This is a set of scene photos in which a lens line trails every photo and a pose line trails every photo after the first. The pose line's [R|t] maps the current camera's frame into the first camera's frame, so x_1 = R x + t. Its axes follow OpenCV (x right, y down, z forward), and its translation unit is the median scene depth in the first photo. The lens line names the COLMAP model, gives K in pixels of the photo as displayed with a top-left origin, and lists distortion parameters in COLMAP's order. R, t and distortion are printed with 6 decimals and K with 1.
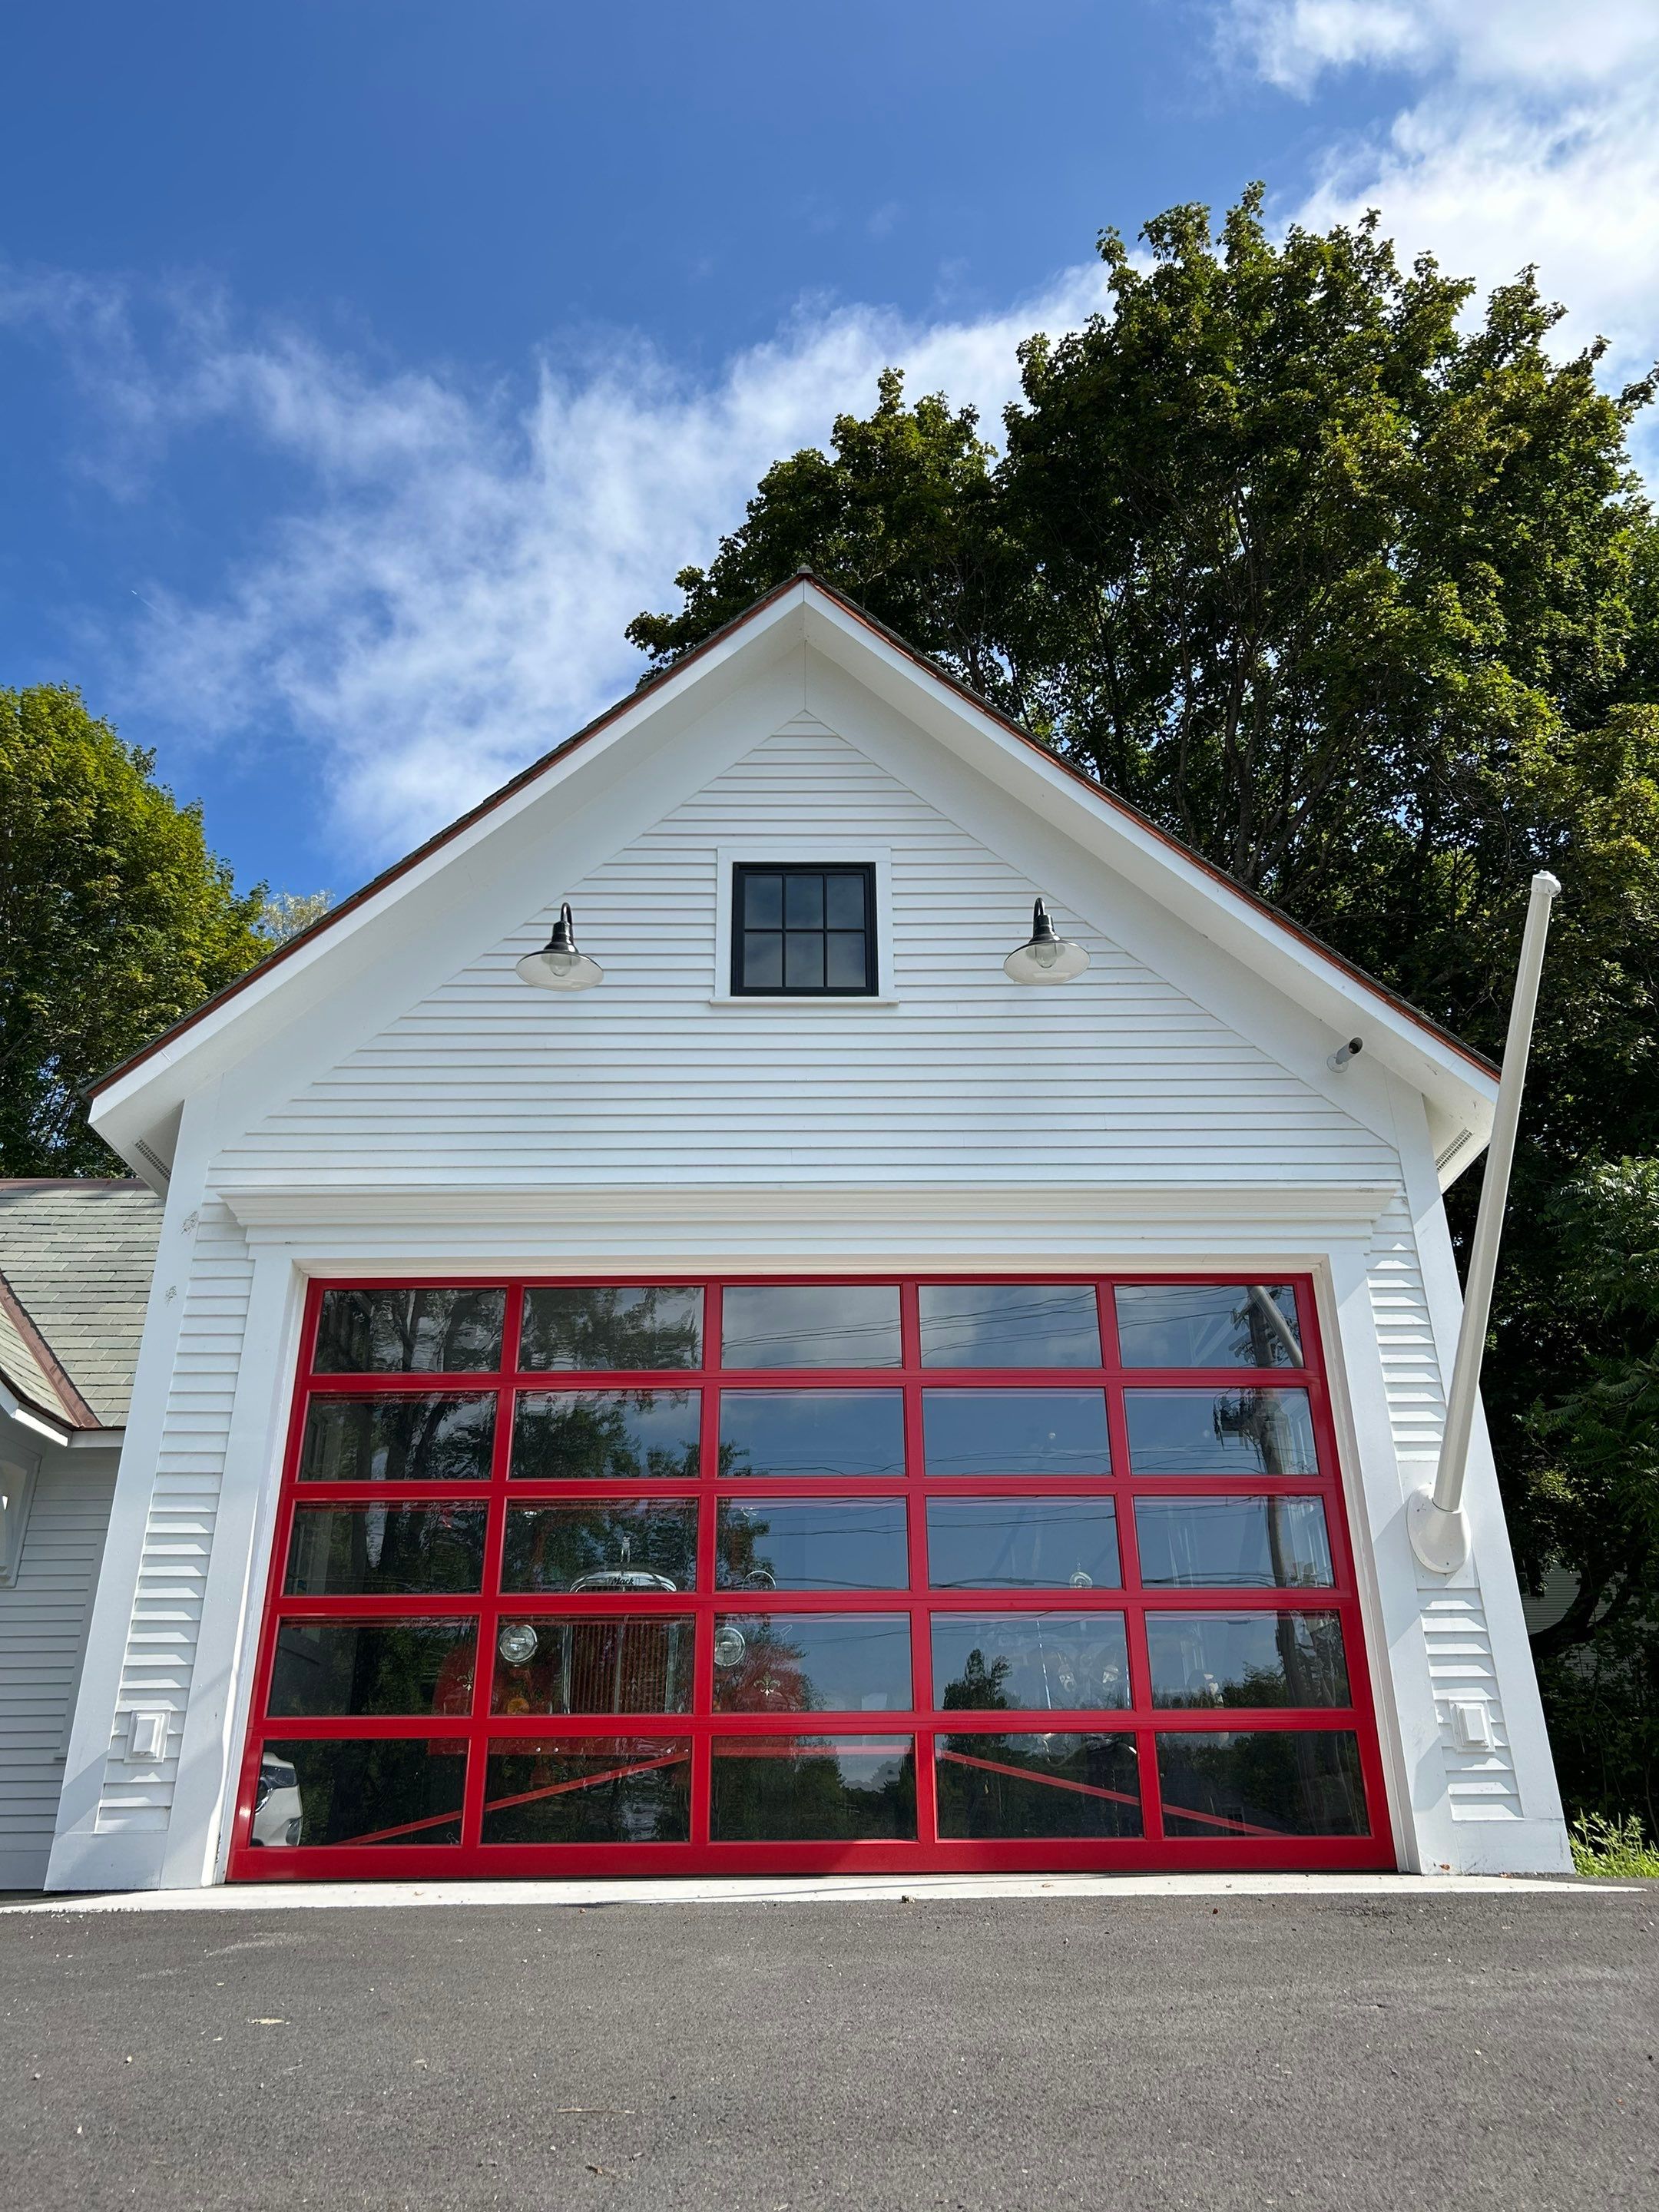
lens RADIAL K [[1636.7, 0, 829.5], [0, 1636.7, 1106.0], [0, 0, 1]] dist [0.061218, -0.075446]
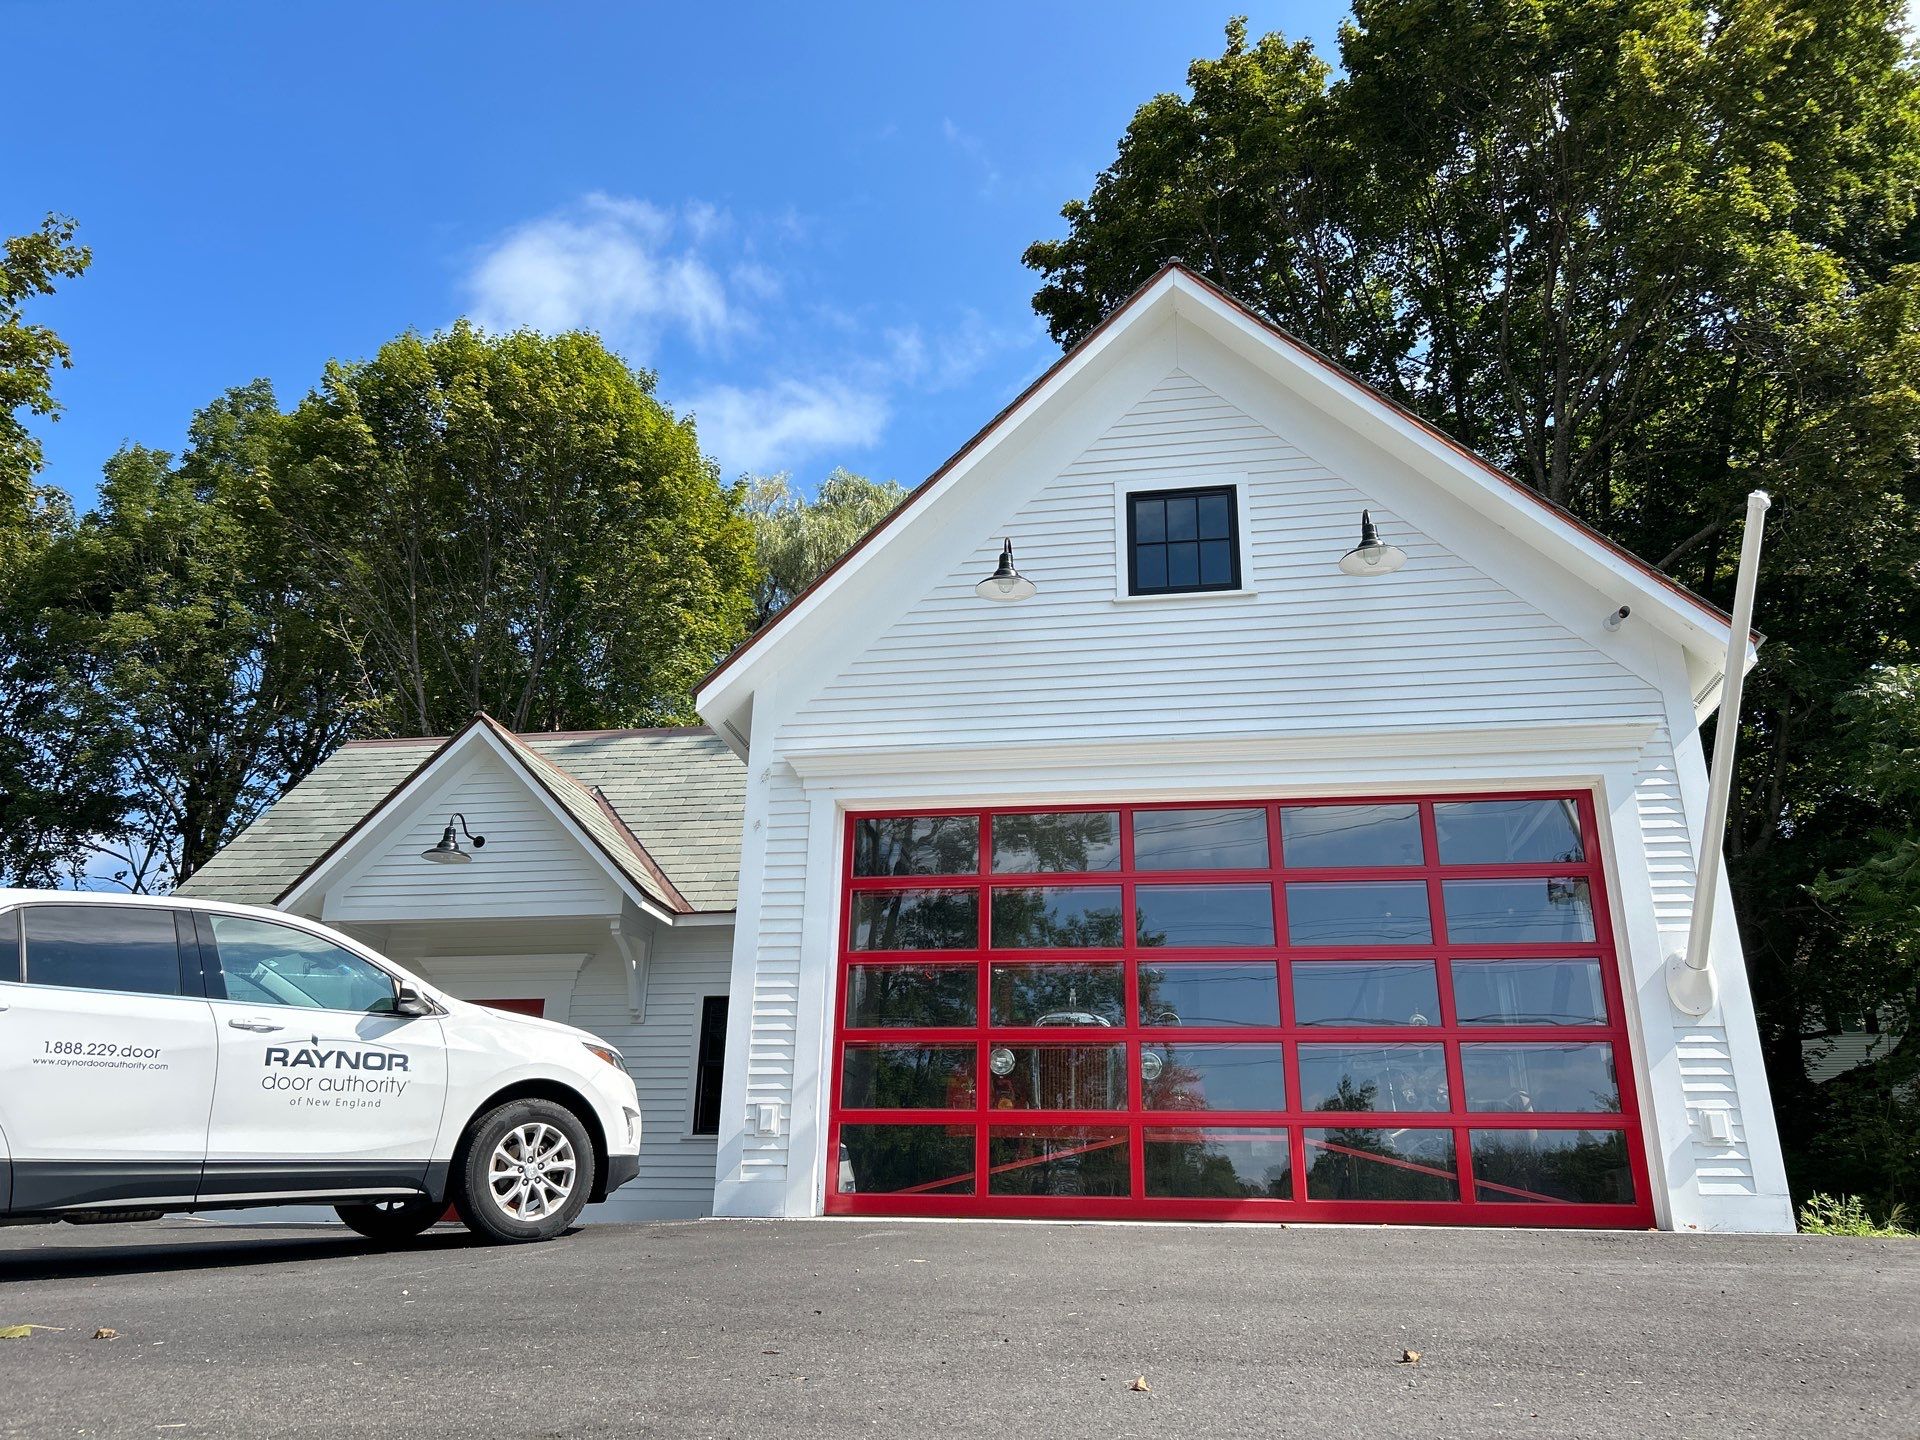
lens RADIAL K [[1375.2, 0, 960.0], [0, 1375.2, 720.0], [0, 0, 1]] dist [0.076911, -0.075271]
pose [[0.983413, -0.039628, -0.177001, -0.000757], [0.051437, 0.996710, 0.062632, -0.037583], [0.173937, -0.070697, 0.982216, -0.131047]]
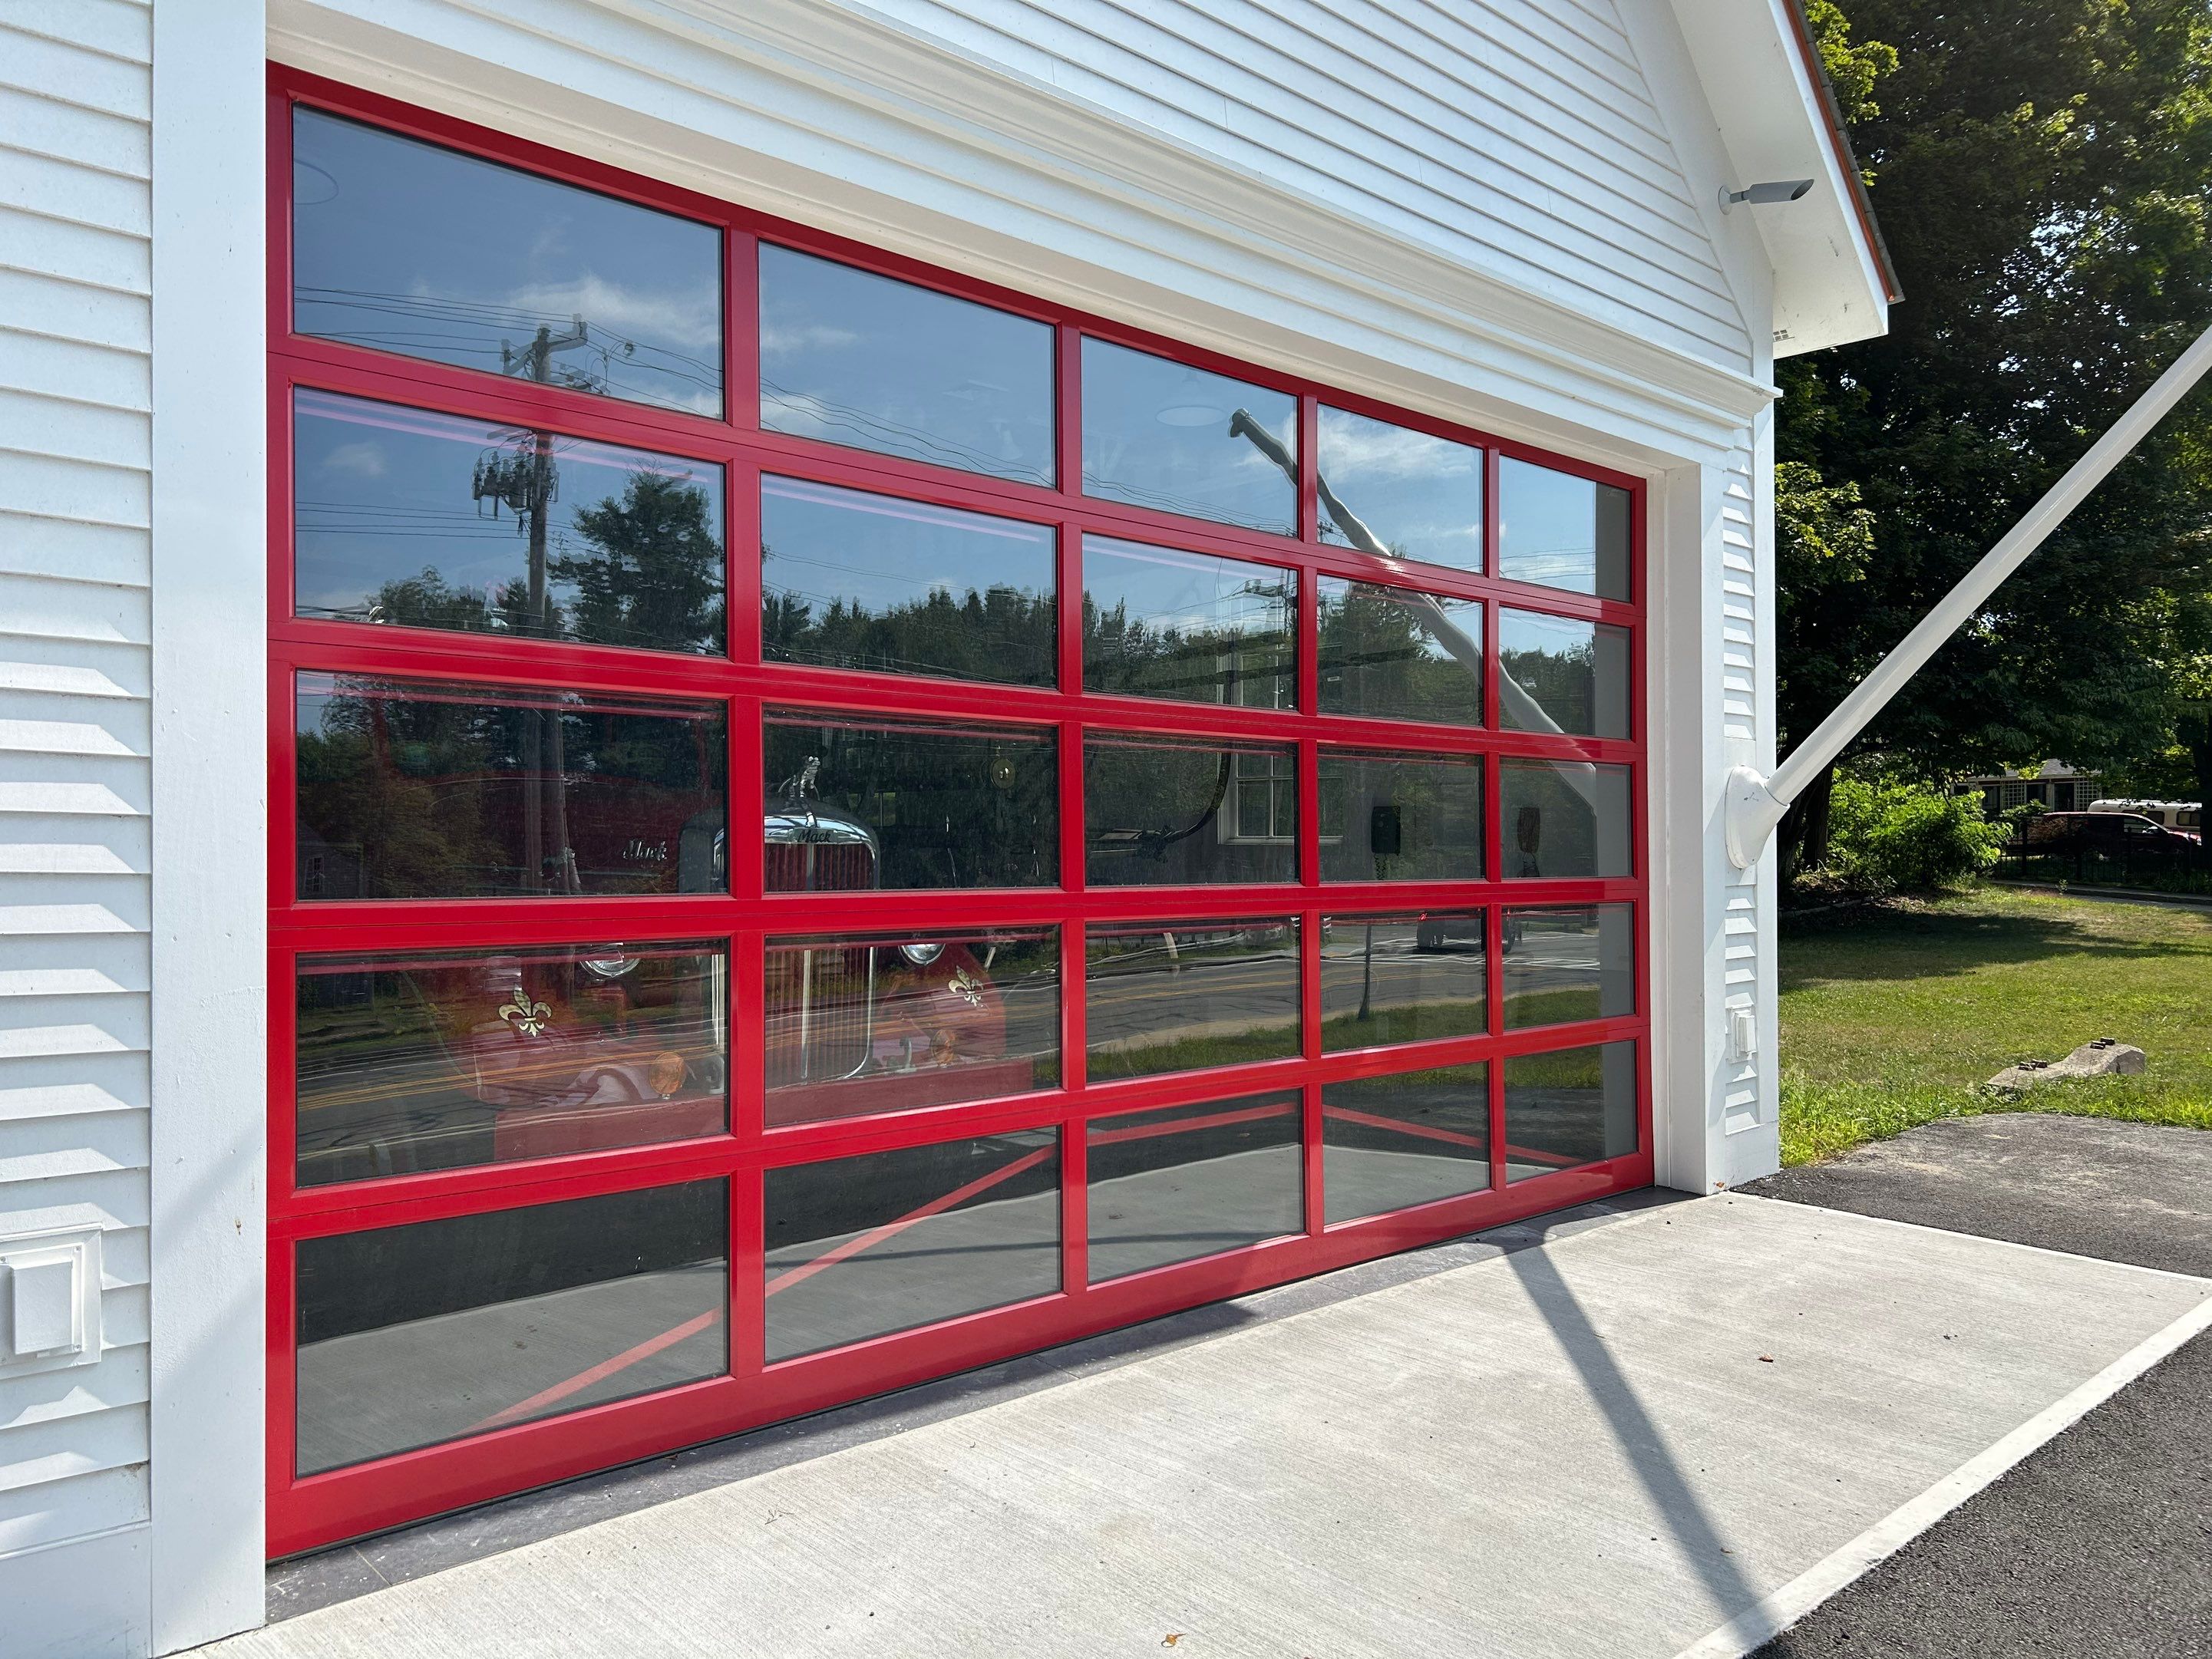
lens RADIAL K [[1636.5, 0, 1106.0], [0, 1636.5, 829.5], [0, 0, 1]] dist [0.061218, -0.075446]
pose [[0.735845, 0.013100, 0.677023, -0.343495], [-0.277271, 0.917983, 0.283599, 0.085723], [-0.617781, -0.396404, 0.679125, 0.462278]]
